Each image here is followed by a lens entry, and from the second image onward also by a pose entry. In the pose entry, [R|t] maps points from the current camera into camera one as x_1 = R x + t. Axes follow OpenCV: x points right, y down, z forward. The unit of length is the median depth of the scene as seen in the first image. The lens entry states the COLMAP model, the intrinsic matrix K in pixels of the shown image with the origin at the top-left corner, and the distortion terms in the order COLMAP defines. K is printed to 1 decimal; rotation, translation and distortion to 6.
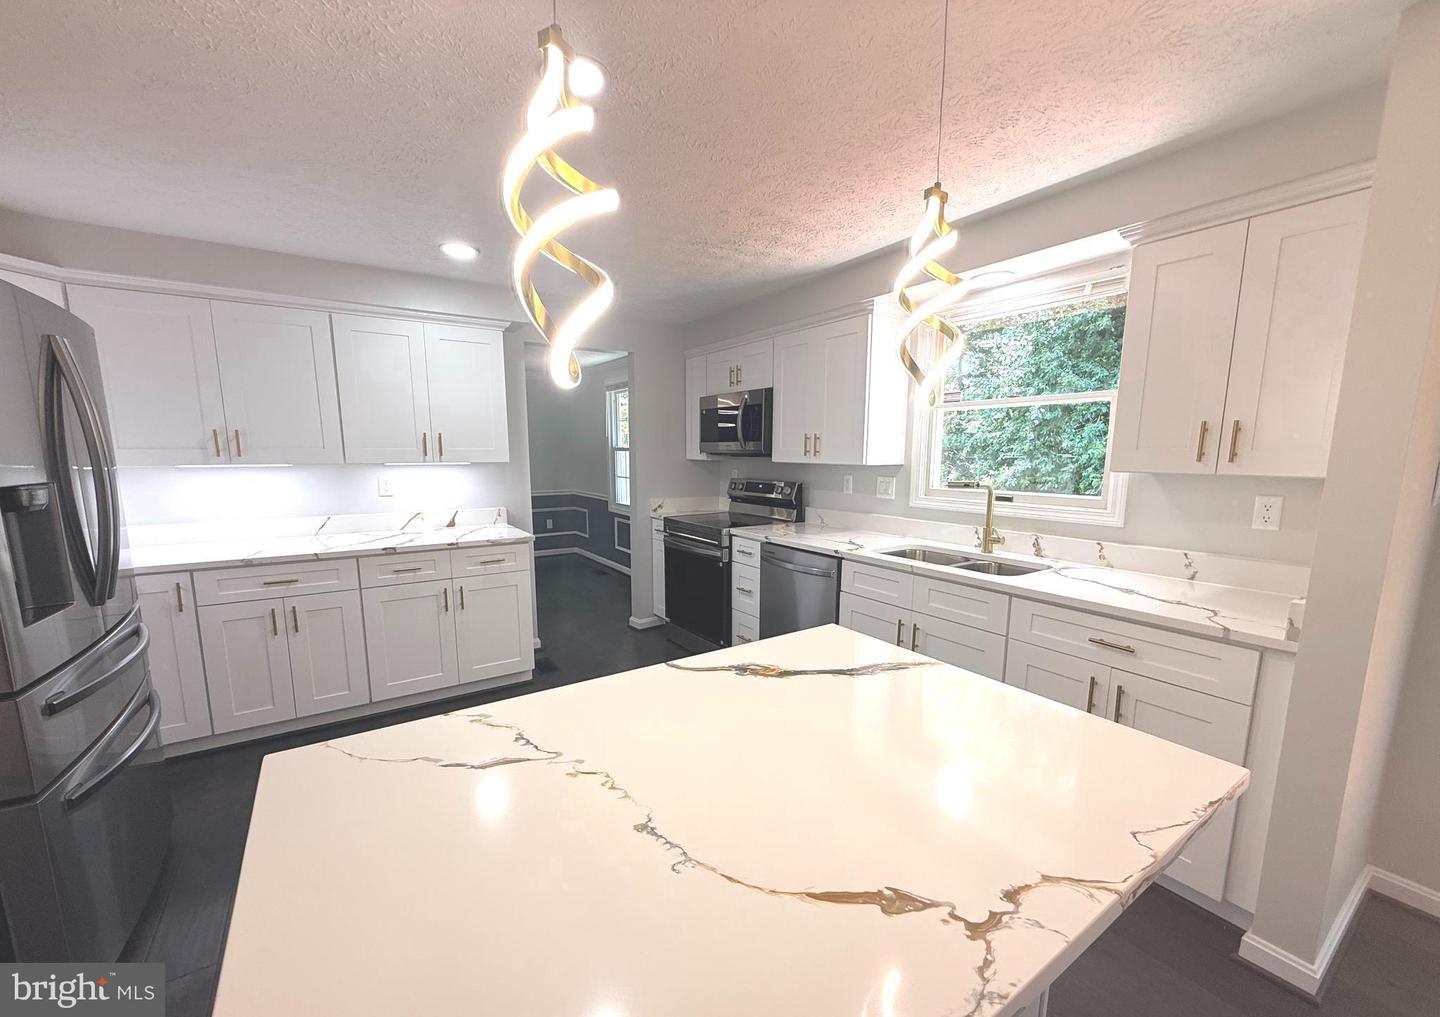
lens RADIAL K [[570.4, 0, 721.3], [0, 570.4, 540.1], [0, 0, 1]] dist [0.000590, 0.000062]
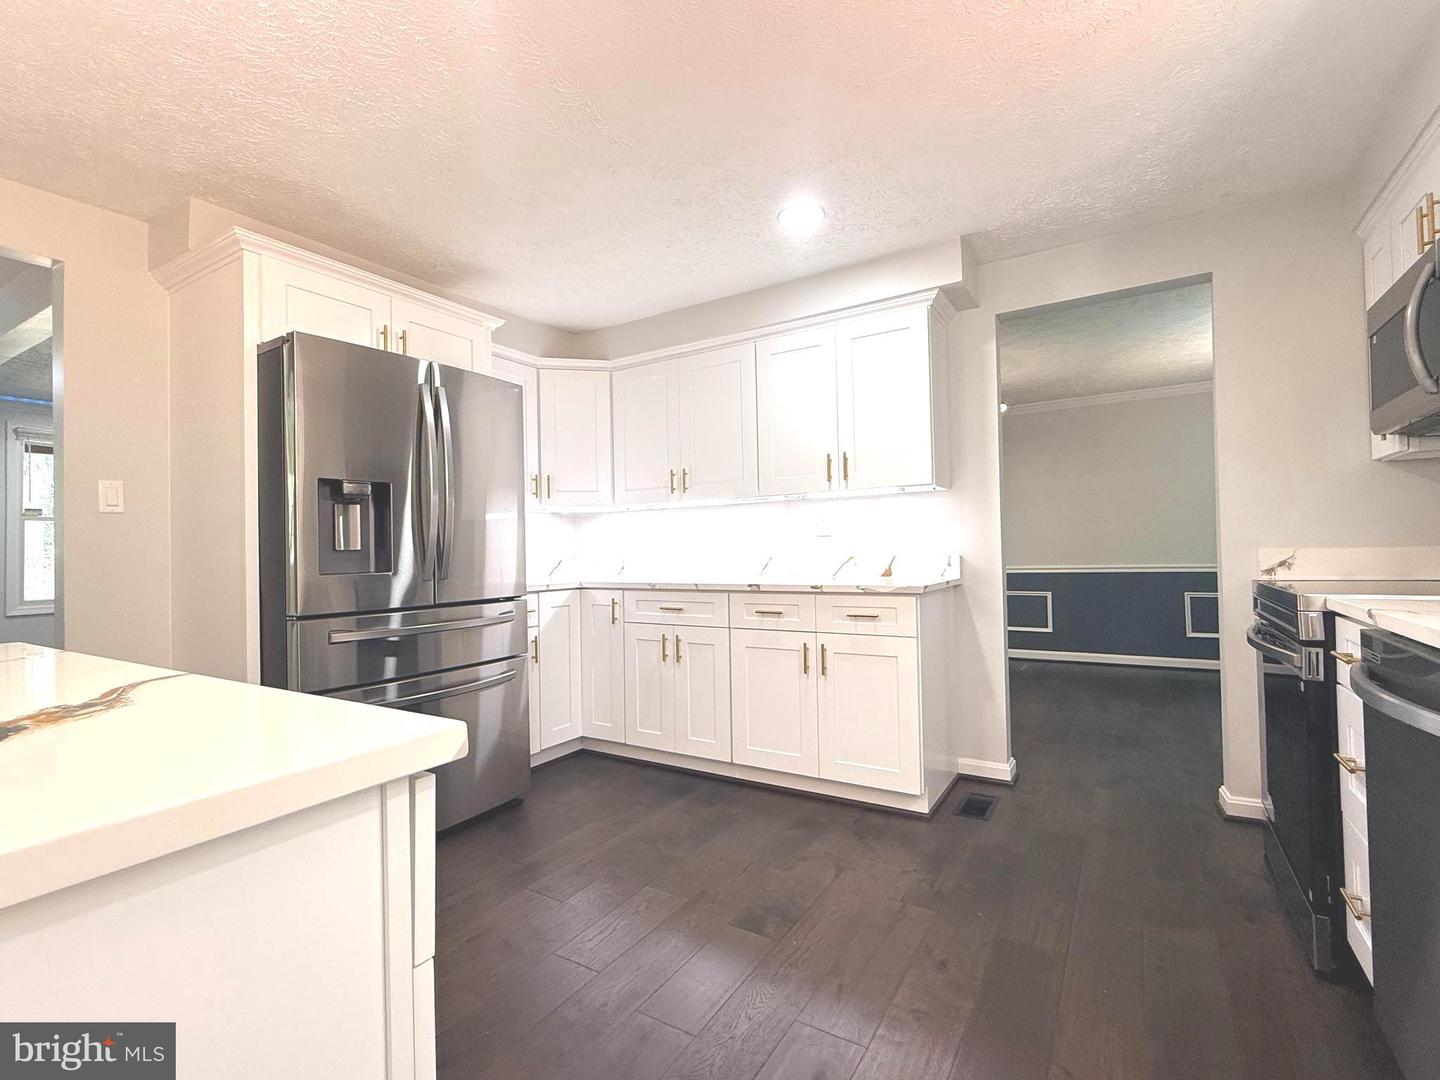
lens RADIAL K [[666.7, 0, 720.0], [0, 666.7, 540.0], [0, 0, 1]] dist [-0.000912, -0.000072]
pose [[0.406600, -0.025060, -0.913262, 0.319889], [-0.120745, 0.989381, -0.080906, 0.034915], [0.905592, 0.143168, 0.399257, 0.541620]]
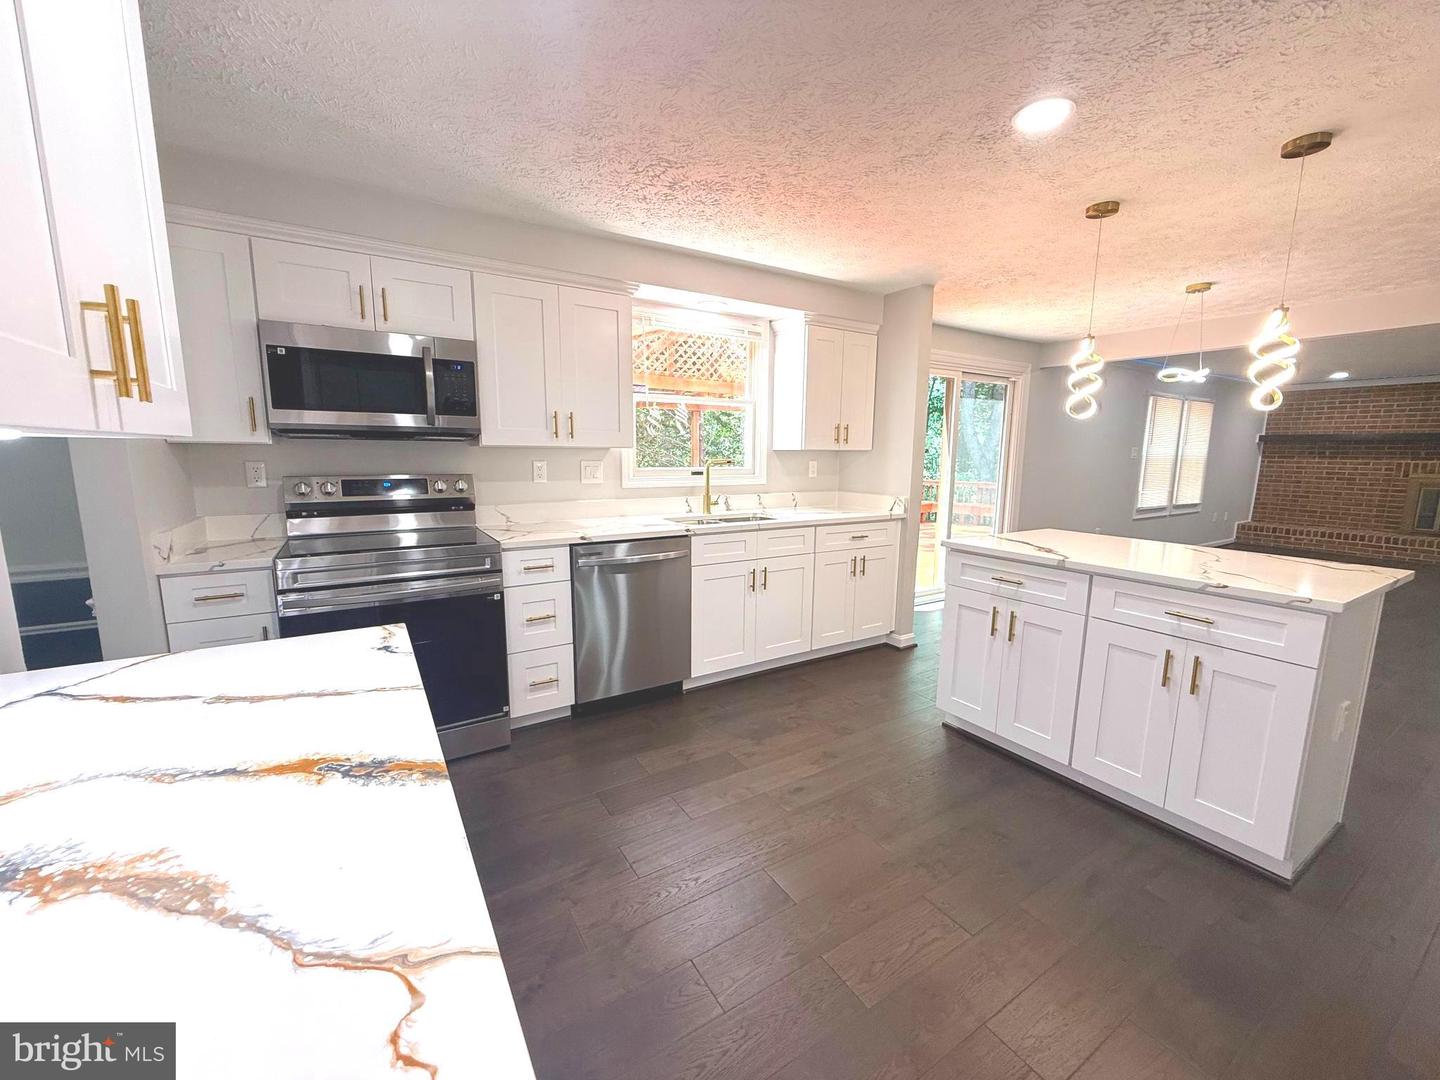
lens RADIAL K [[578.9, 0, 720.0], [0, 578.9, 540.0], [0, 0, 1]] dist [0.002648, 0.000385]
pose [[0.036297, -0.152306, 0.987667, -0.808629], [0.147202, 0.978352, 0.145460, -0.103176], [-0.988440, 0.140107, 0.057931, 0.853028]]
